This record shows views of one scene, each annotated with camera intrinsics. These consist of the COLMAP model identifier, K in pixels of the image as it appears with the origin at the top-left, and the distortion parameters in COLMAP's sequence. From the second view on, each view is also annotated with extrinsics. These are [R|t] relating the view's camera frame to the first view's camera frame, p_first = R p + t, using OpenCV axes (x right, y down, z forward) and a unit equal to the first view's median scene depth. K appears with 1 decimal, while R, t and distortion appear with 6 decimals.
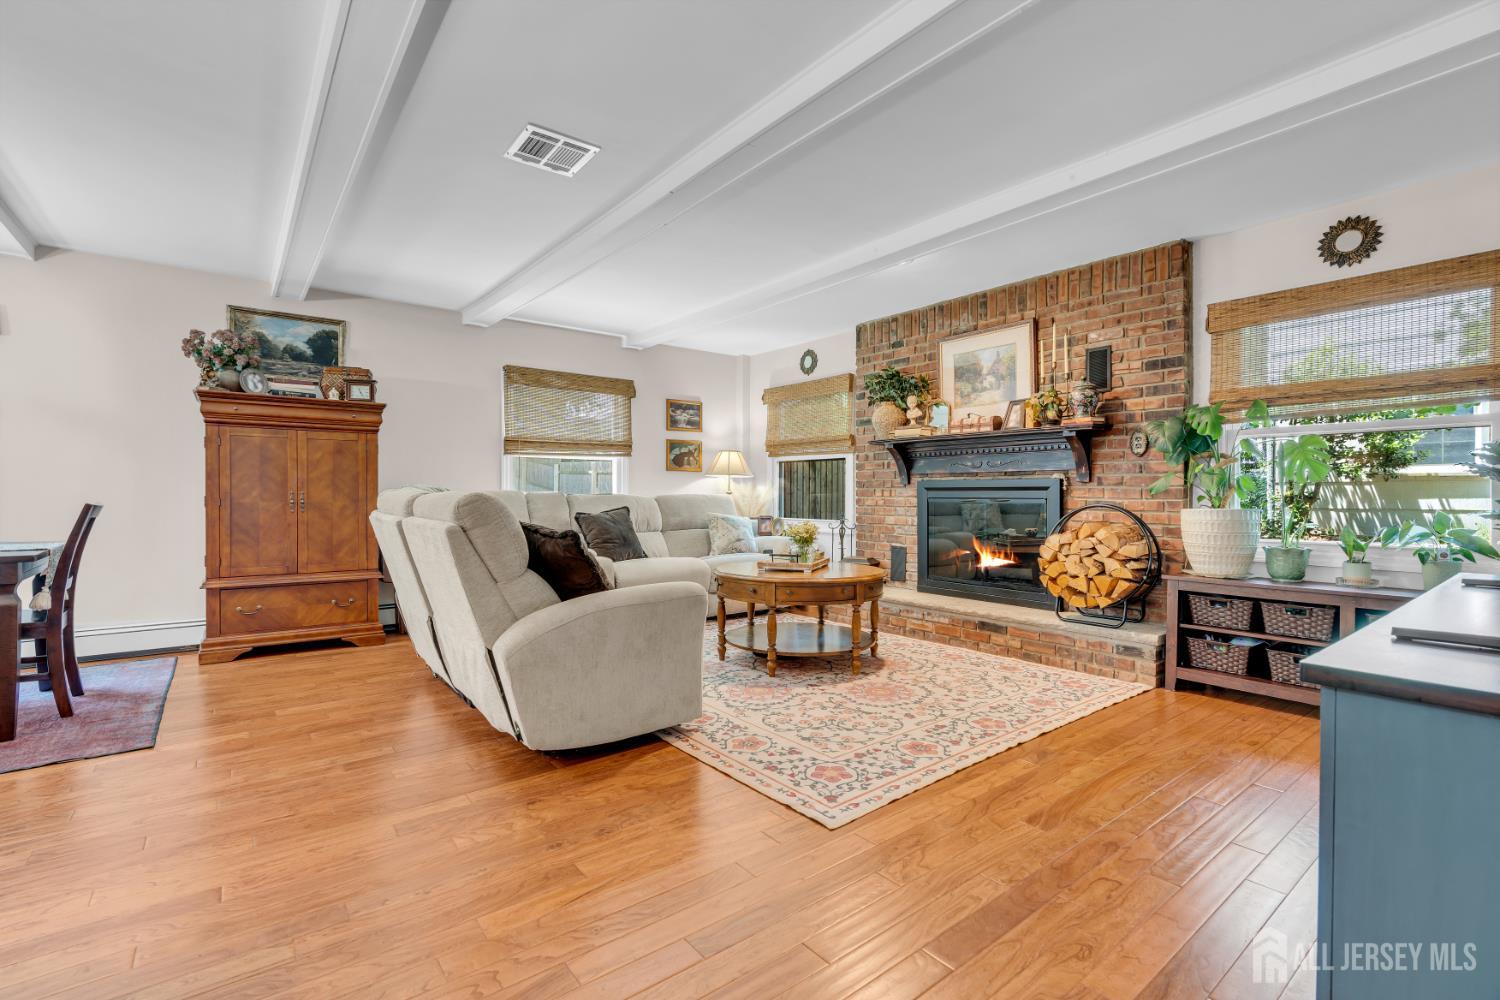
lens RADIAL K [[668.4, 0, 750.0], [0, 668.4, 500.0], [0, 0, 1]] dist [-0.009148, 0.001143]
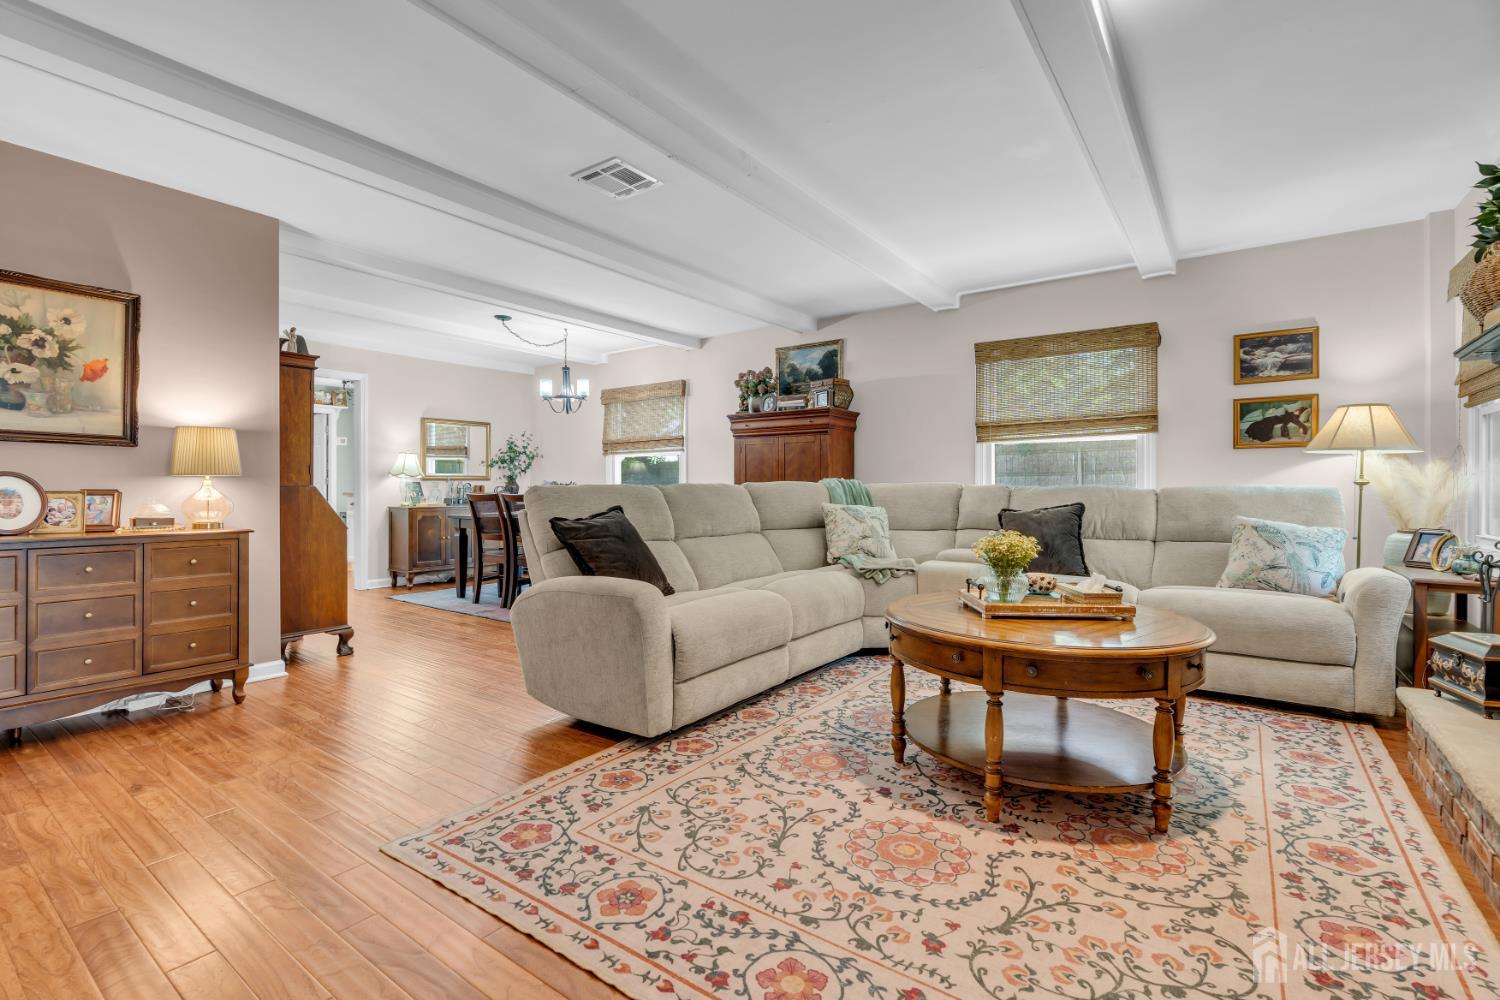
lens RADIAL K [[674.2, 0, 747.4], [0, 674.2, 486.8], [0, 0, 1]] dist [-0.010006, 0.000644]
pose [[0.279496, -0.002627, -0.960143, 0.556613], [-0.006399, 0.999969, -0.004599, -0.002602], [0.960126, 0.007429, 0.279470, 0.589593]]
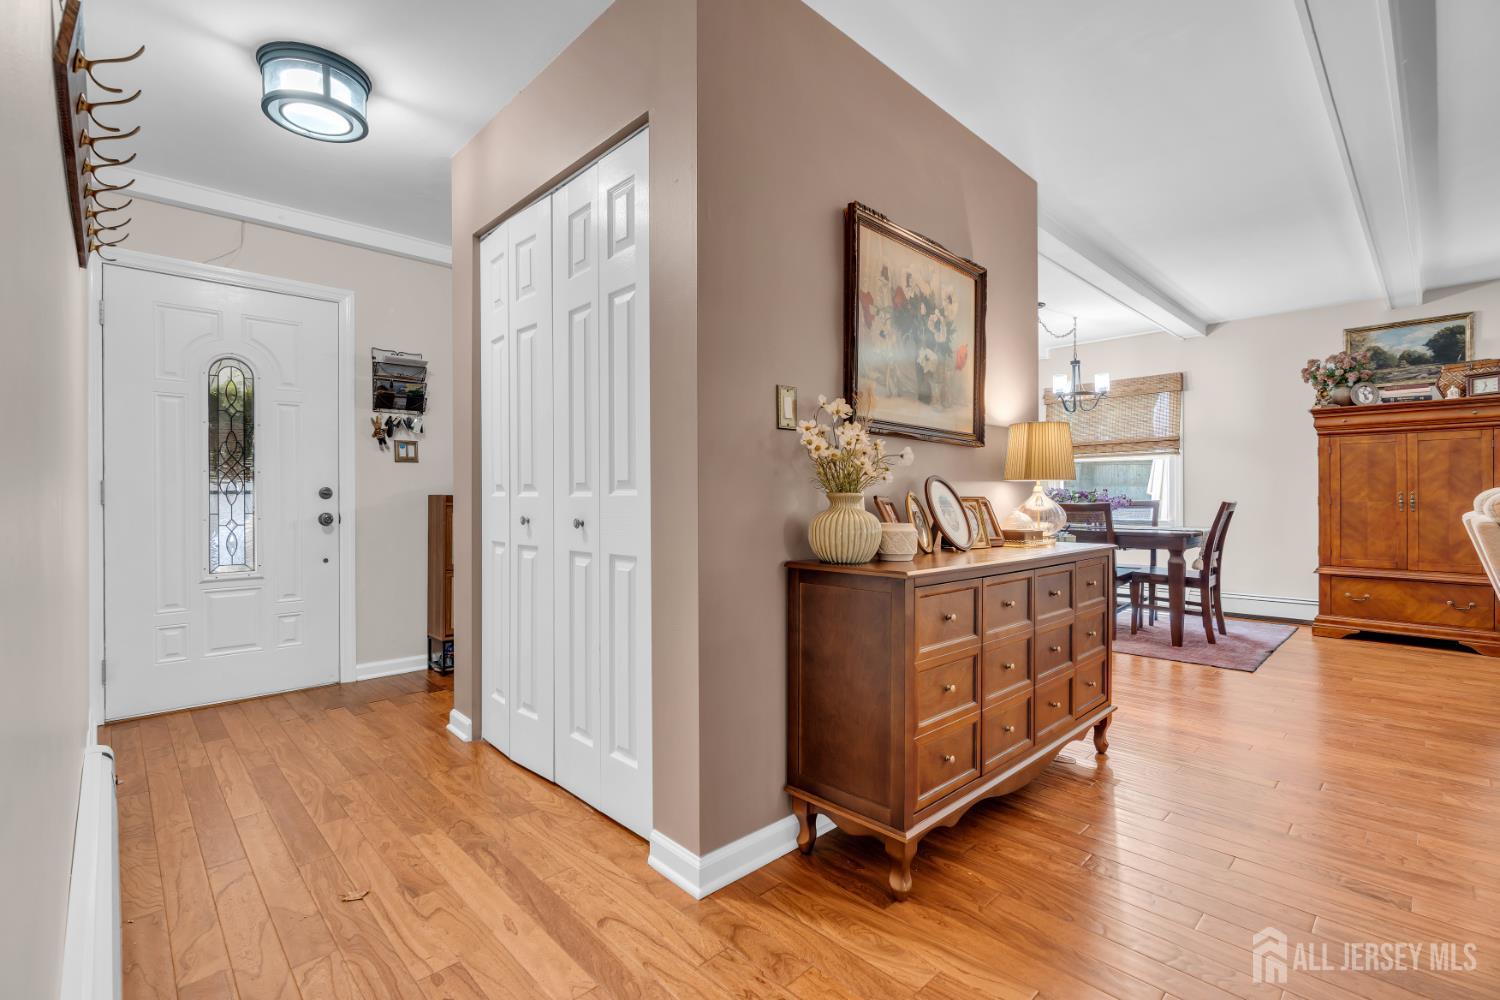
lens RADIAL K [[668.4, 0, 750.0], [0, 668.4, 500.0], [0, 0, 1]] dist [-0.009148, 0.001143]
pose [[0.102371, 0.001703, -0.994745, 0.260602], [-0.005310, 0.999985, 0.001166, 0.004605], [0.994732, 0.005163, 0.102379, -0.141483]]
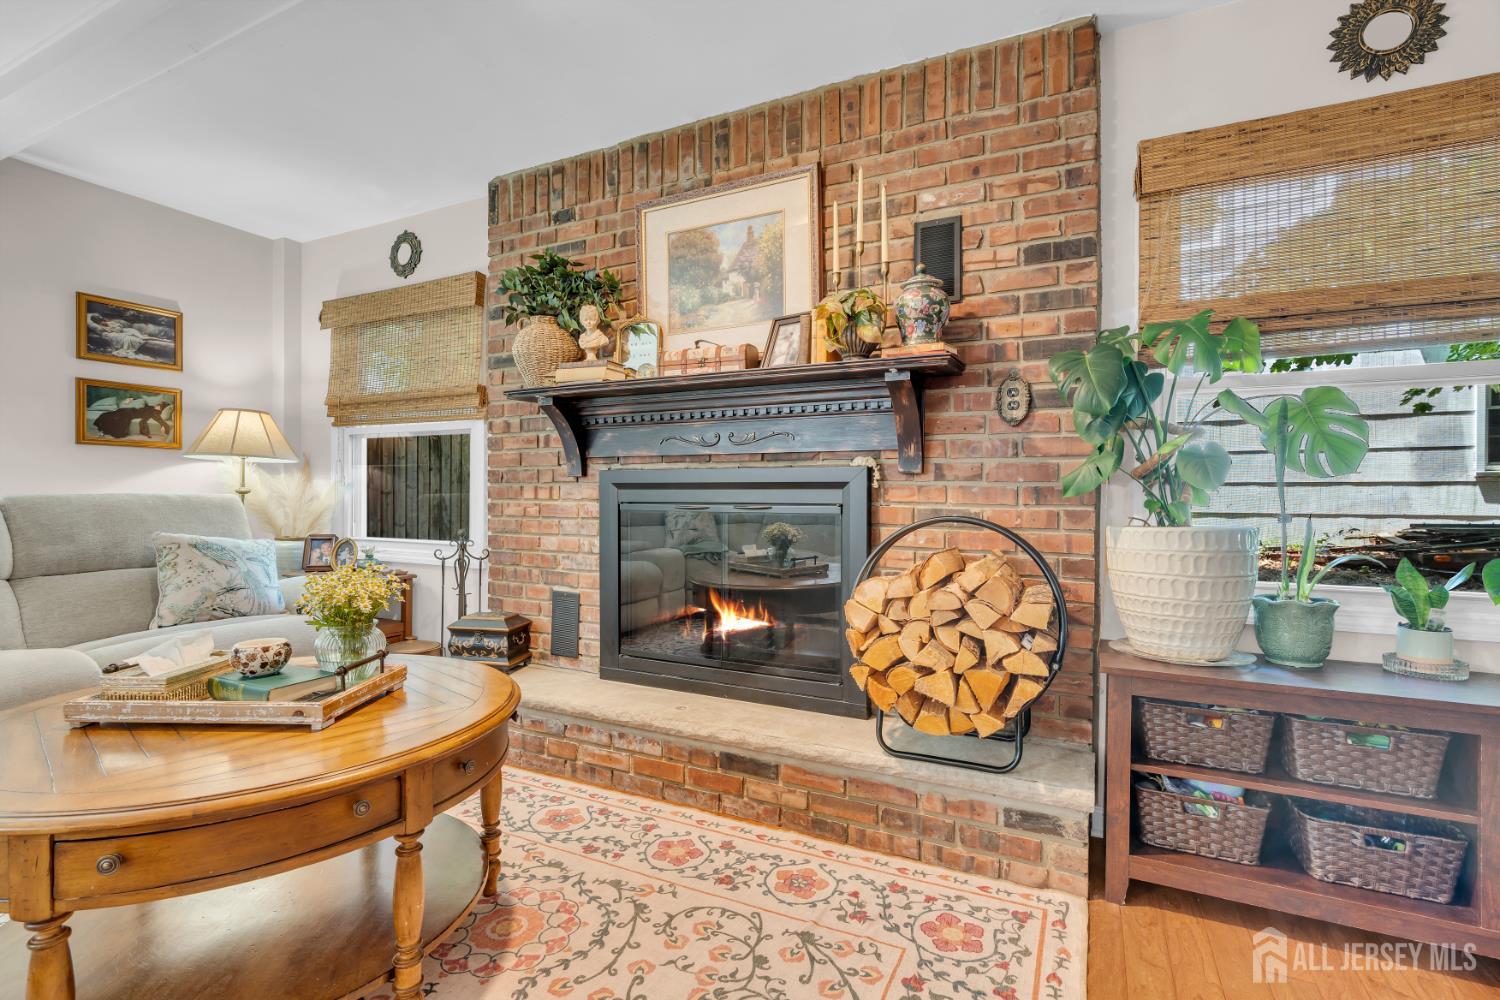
lens RADIAL K [[685.7, 0, 750.0], [0, 685.7, 500.0], [0, 0, 1]] dist [-0.008716, 0.000682]
pose [[0.899807, 0.000421, 0.436288, 0.146500], [0.000086, 0.999999, -0.001142, -0.005228], [-0.436288, 0.001066, 0.899806, 0.557296]]
